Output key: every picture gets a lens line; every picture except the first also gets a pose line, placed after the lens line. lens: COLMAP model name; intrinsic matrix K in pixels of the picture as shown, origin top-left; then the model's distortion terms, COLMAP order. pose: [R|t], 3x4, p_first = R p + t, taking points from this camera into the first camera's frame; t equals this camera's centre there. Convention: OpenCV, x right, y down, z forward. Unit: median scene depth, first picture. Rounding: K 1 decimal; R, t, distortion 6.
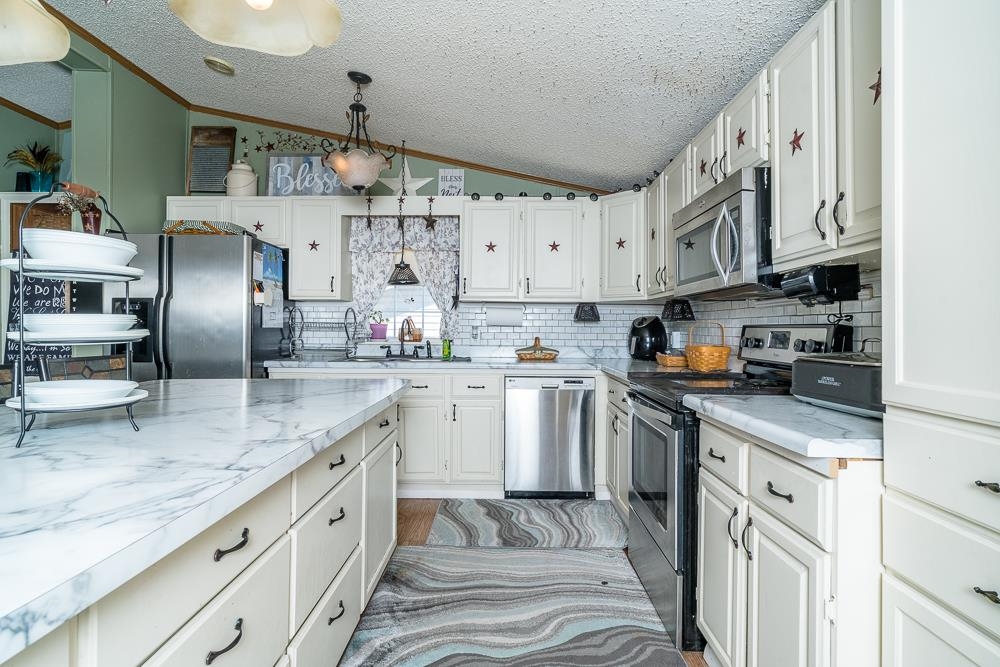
lens RADIAL K [[521.4, 0, 496.1], [0, 521.4, 323.8], [0, 0, 1]] dist [-0.000267, 0.000244]
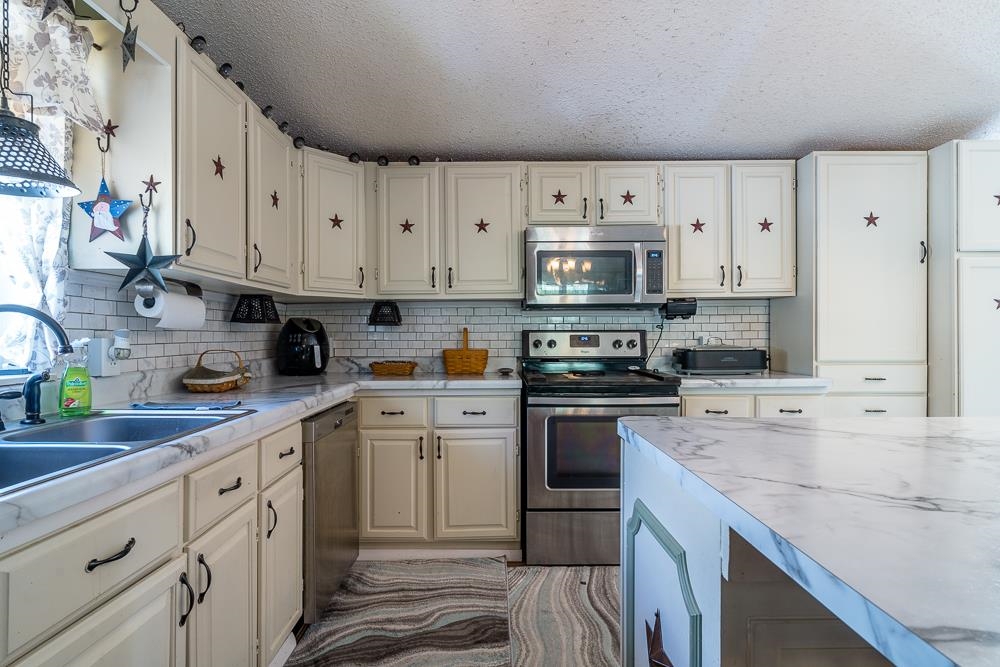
lens RADIAL K [[530.4, 0, 496.8], [0, 530.4, 331.5], [0, 0, 1]] dist [-0.003838, -0.001268]
pose [[-0.028123, -0.011401, 0.999539, -0.499054], [-0.005985, 0.999919, 0.011237, -0.004402], [-0.999587, -0.005666, -0.028189, 0.730950]]
